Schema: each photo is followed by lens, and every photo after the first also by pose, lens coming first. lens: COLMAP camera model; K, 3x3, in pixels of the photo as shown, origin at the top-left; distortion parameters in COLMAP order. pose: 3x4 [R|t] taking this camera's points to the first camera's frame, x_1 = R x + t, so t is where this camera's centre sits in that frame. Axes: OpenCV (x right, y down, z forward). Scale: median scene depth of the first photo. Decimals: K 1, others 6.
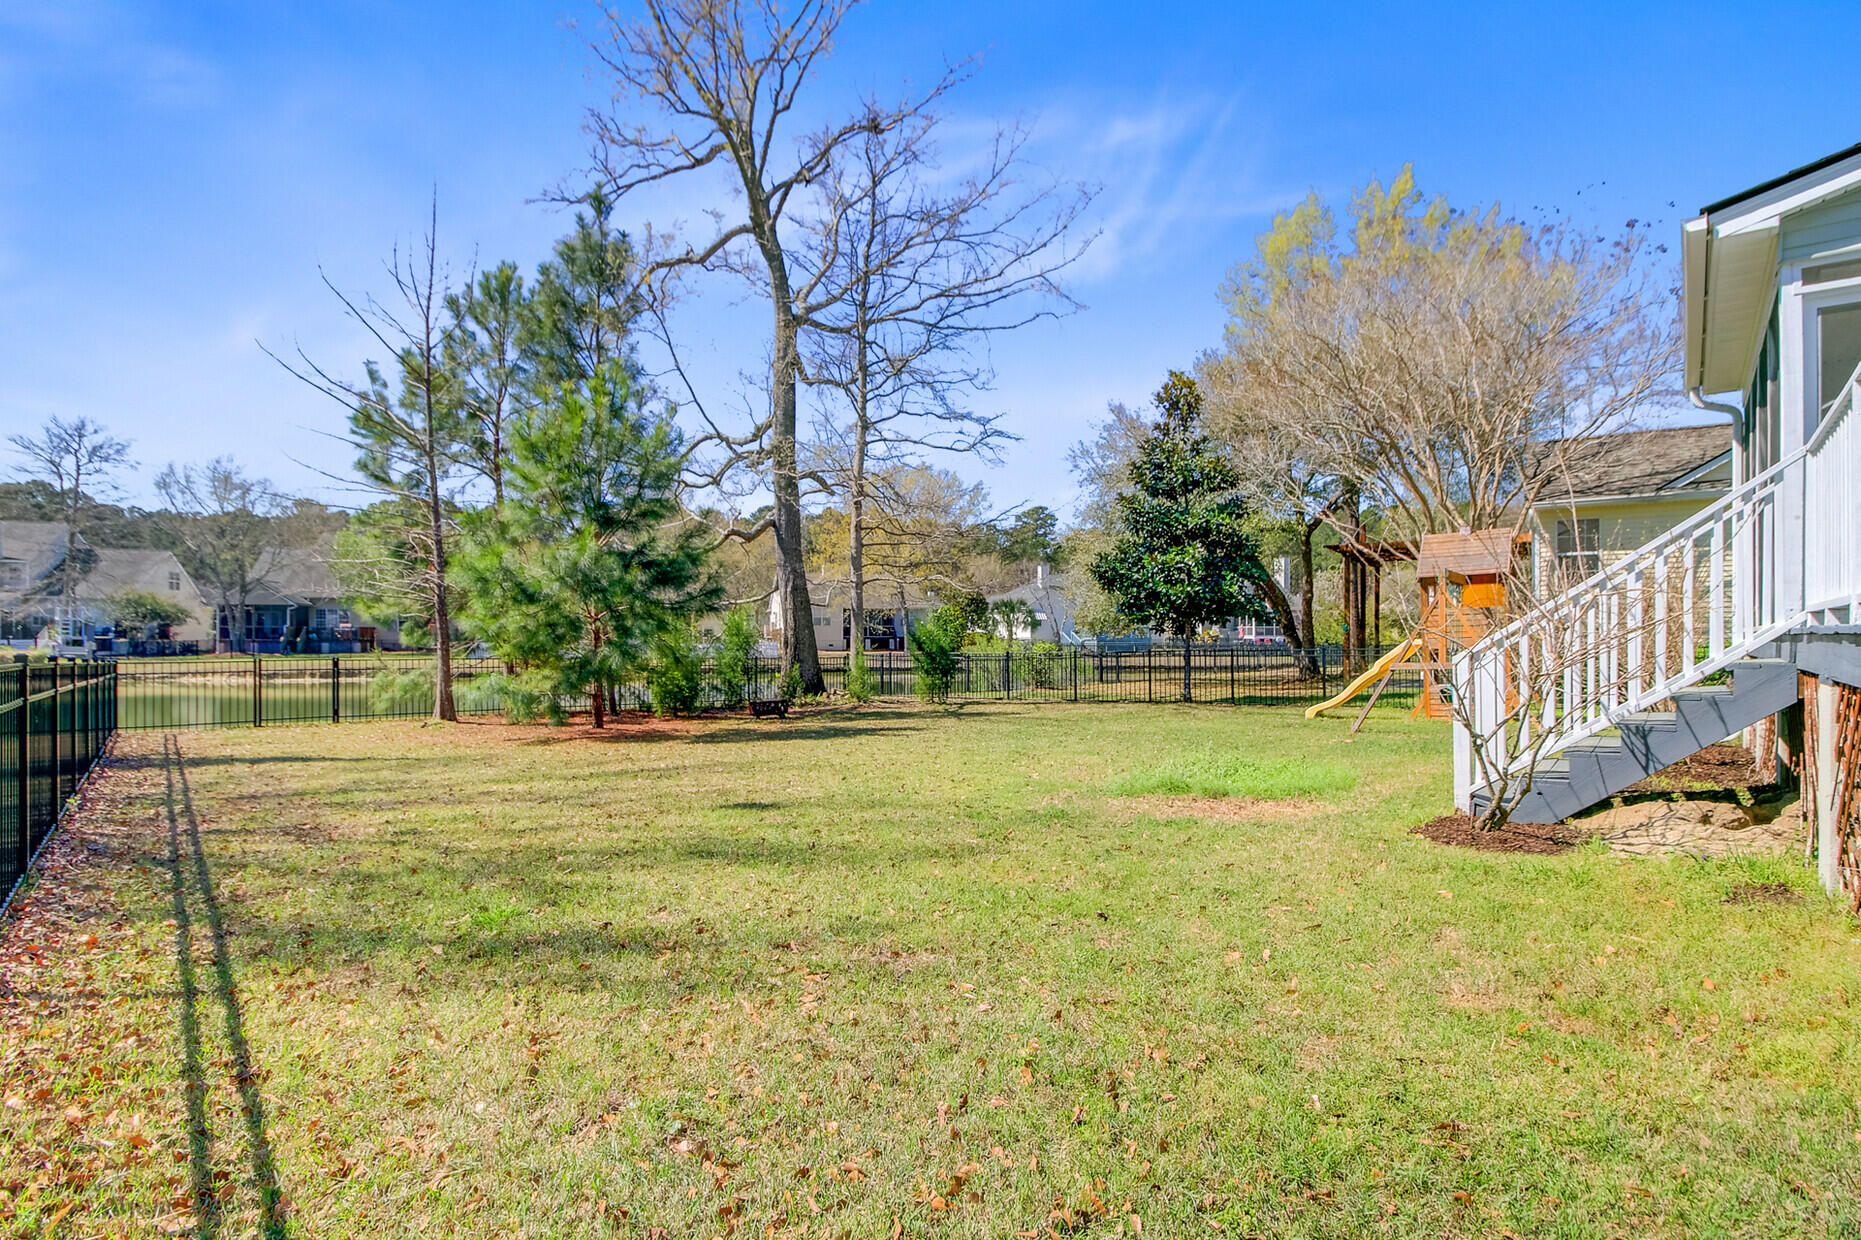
lens RADIAL K [[905.2, 0, 926.0], [0, 905.2, 638.9], [0, 0, 1]] dist [-0.004979, -0.000806]
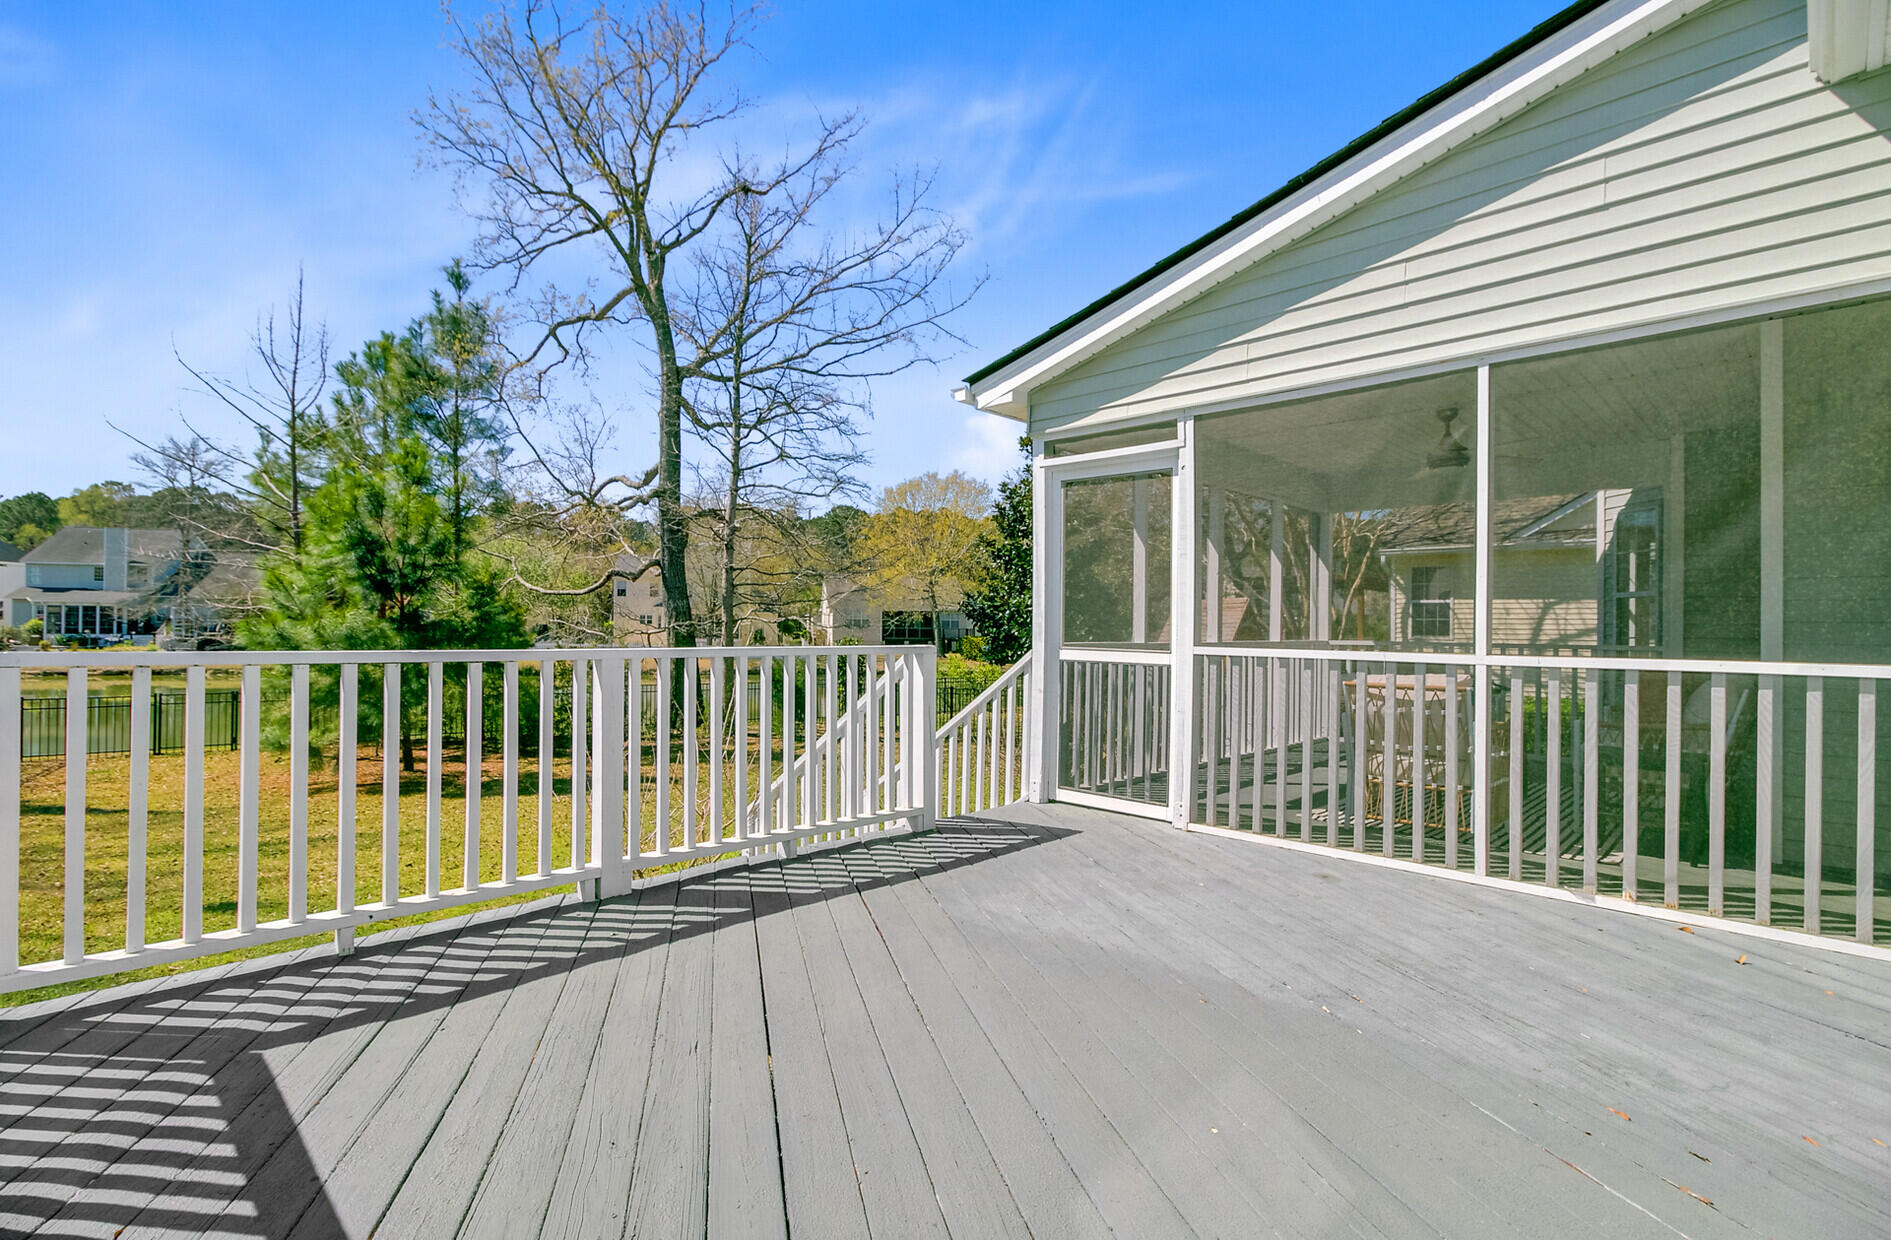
lens RADIAL K [[869.8, 0, 945.5], [0, 869.8, 620.0], [0, 0, 1]] dist [-0.001303, 0.000718]
pose [[0.995672, 0.010930, -0.092296, 0.271148], [-0.011575, 0.999912, -0.006455, -0.059028], [0.092218, 0.007495, 0.995711, 0.010719]]
